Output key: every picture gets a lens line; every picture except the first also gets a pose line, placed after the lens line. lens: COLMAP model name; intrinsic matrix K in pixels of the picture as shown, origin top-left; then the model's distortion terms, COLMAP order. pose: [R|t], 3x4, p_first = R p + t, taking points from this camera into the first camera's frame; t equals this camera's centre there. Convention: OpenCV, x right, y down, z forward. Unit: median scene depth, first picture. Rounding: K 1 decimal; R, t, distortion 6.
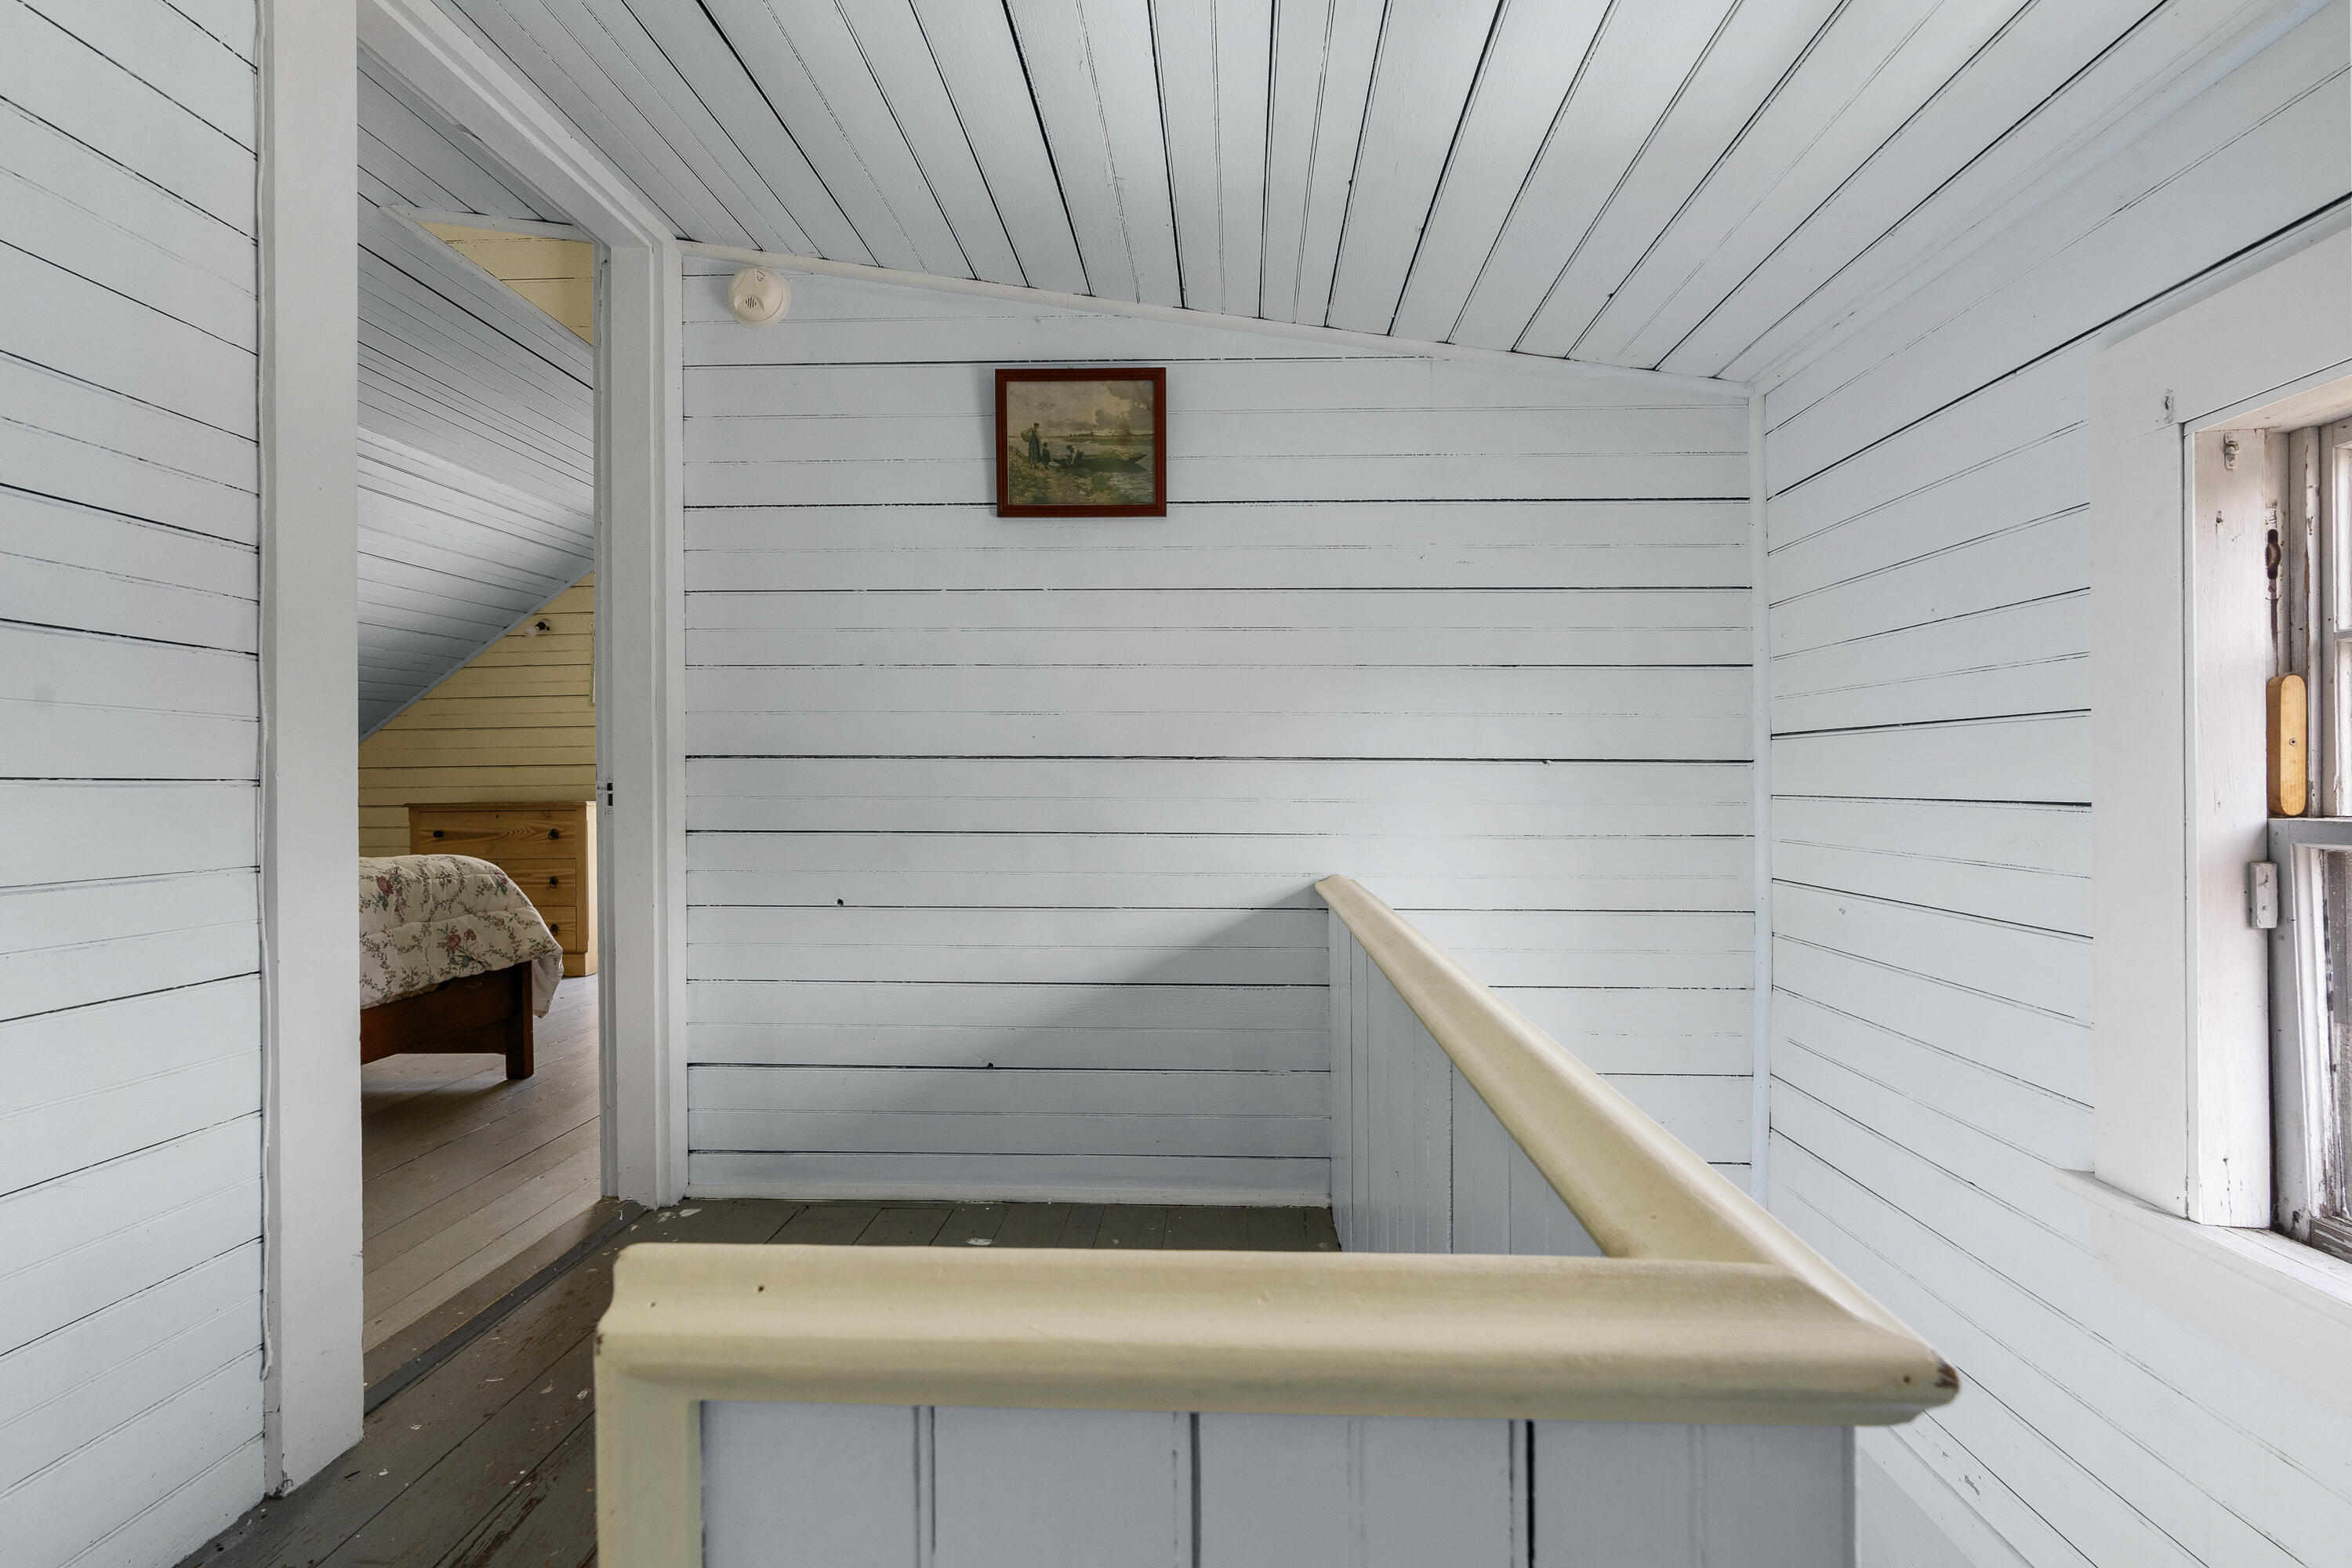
lens RADIAL K [[1086.1, 0, 1180.7], [0, 1086.1, 779.8], [0, 0, 1]] dist [-0.014118, 0.005931]
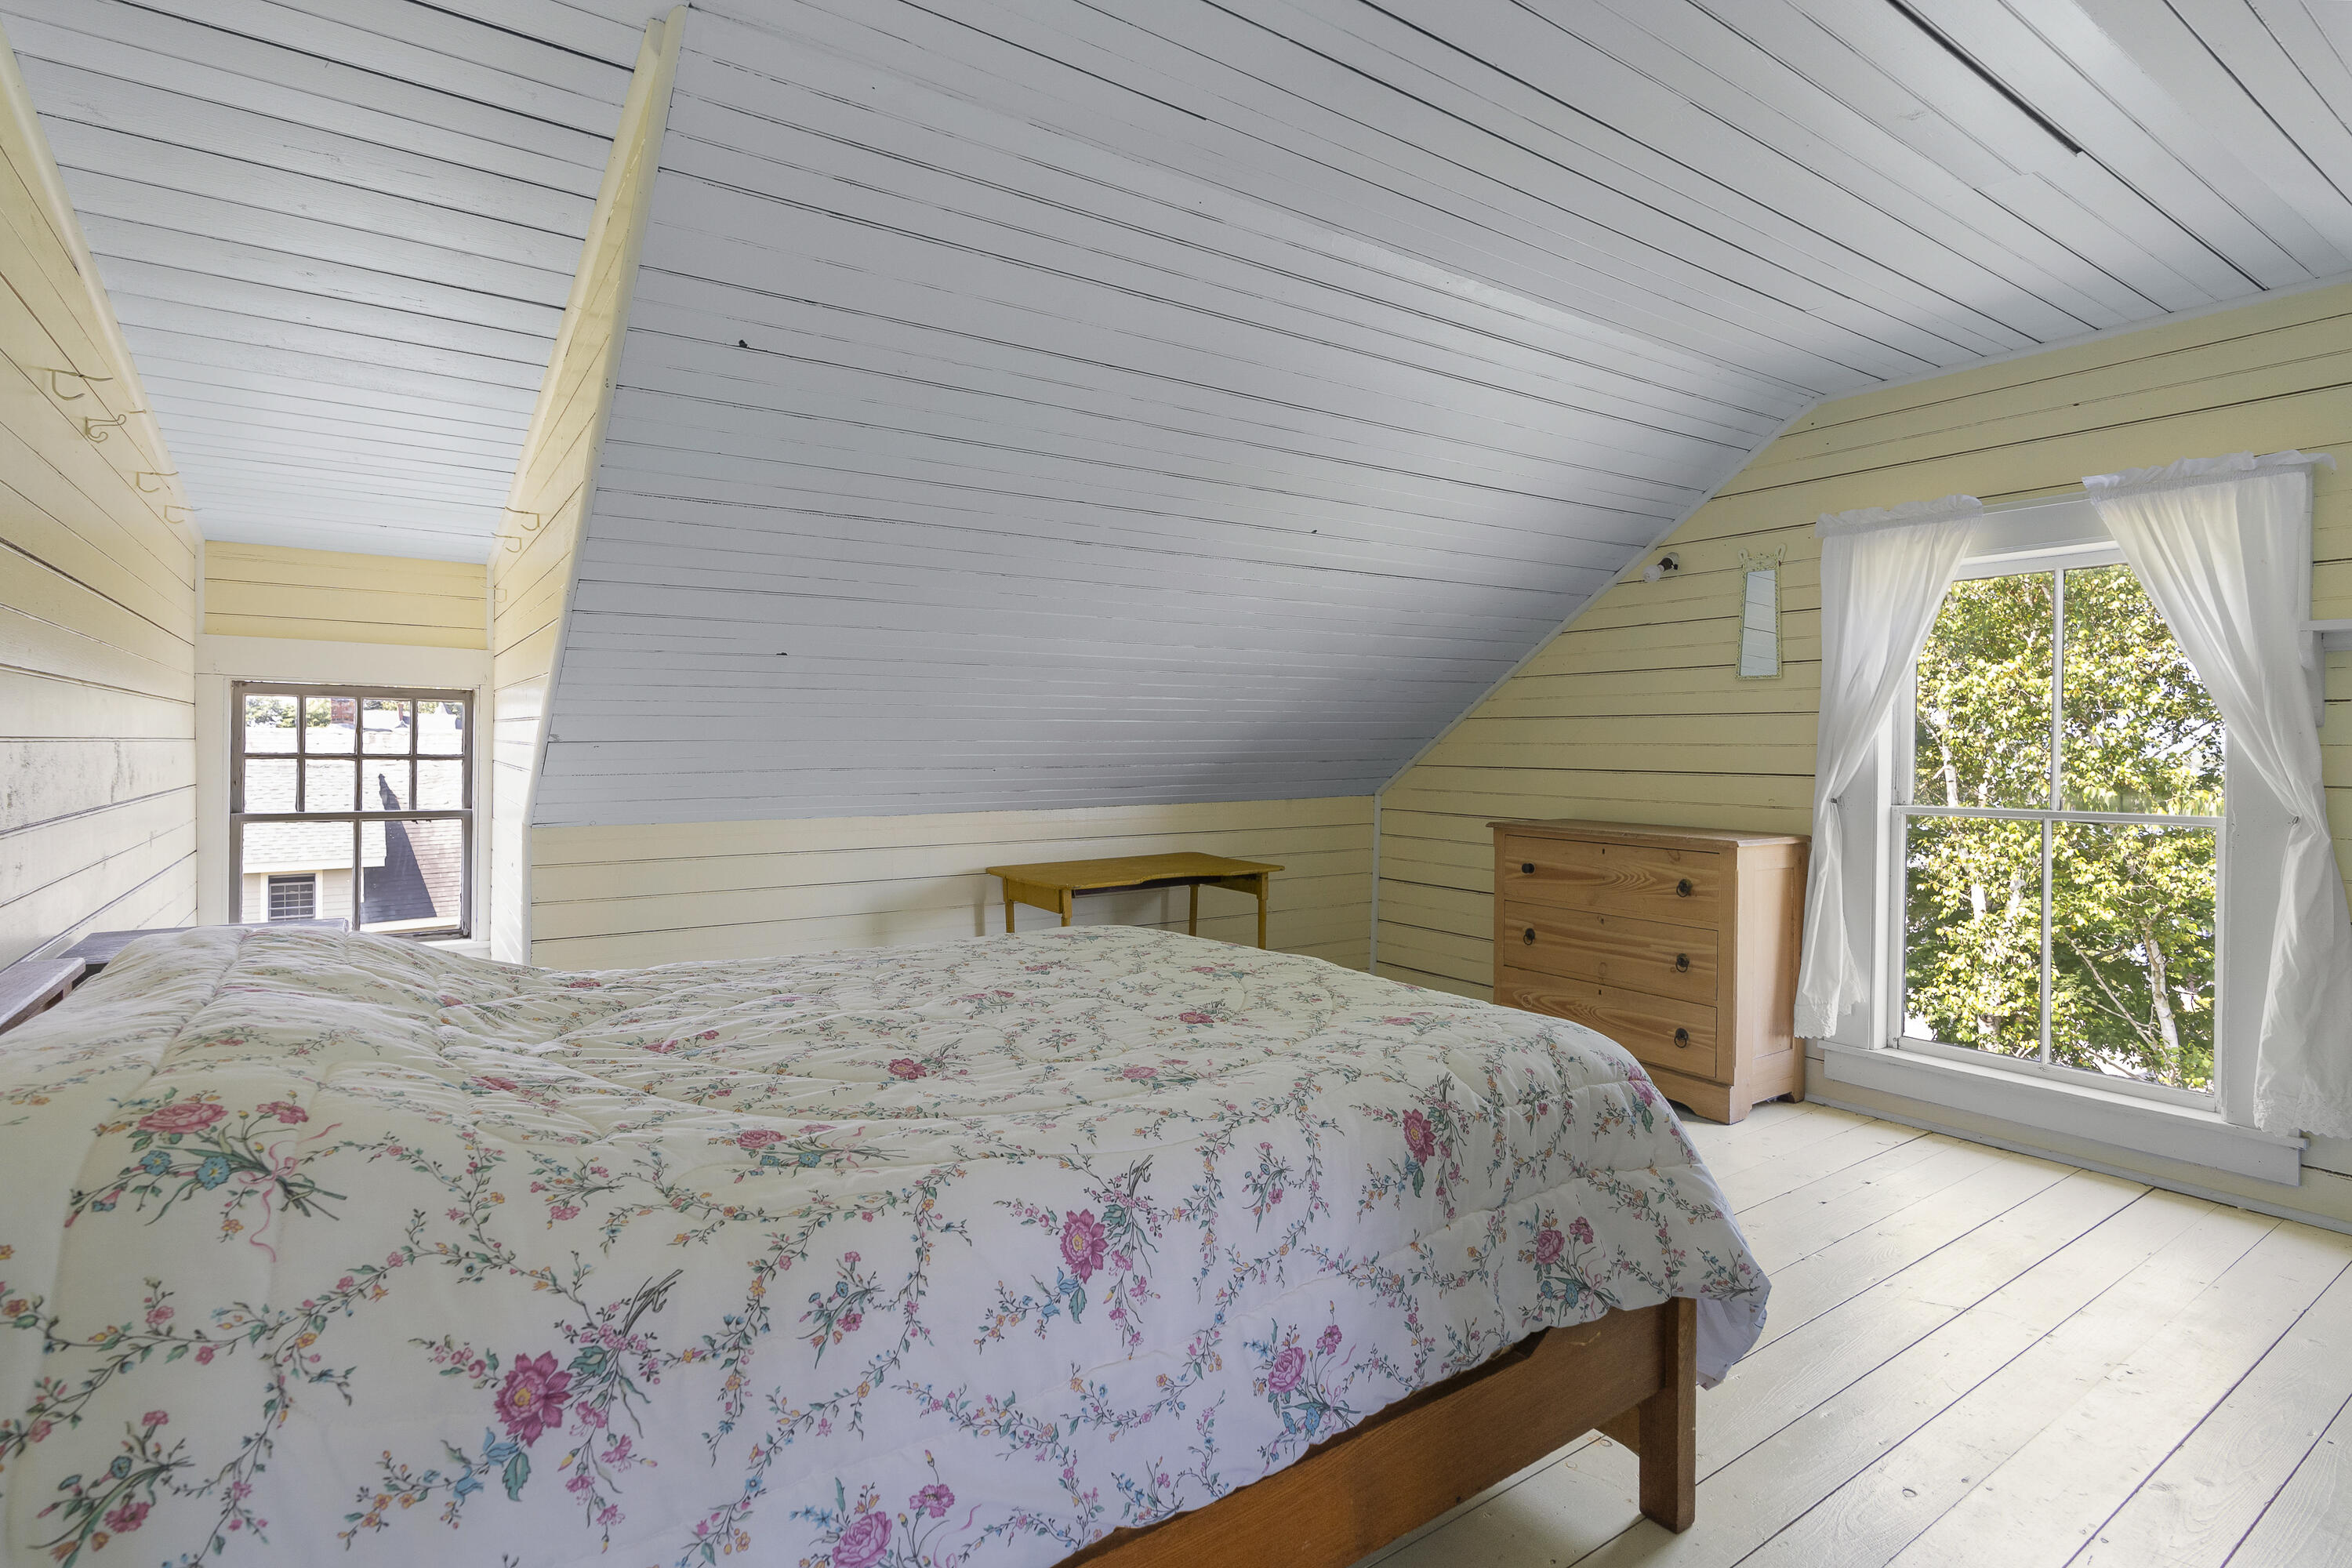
lens RADIAL K [[1165.4, 0, 1176.0], [0, 1165.4, 759.9], [0, 0, 1]] dist [-0.017259, 0.001284]
pose [[0.623142, 0.024004, -0.781741, -0.378127], [-0.009789, 0.999690, 0.022893, -0.060696], [0.782048, -0.006613, 0.623183, 0.551065]]
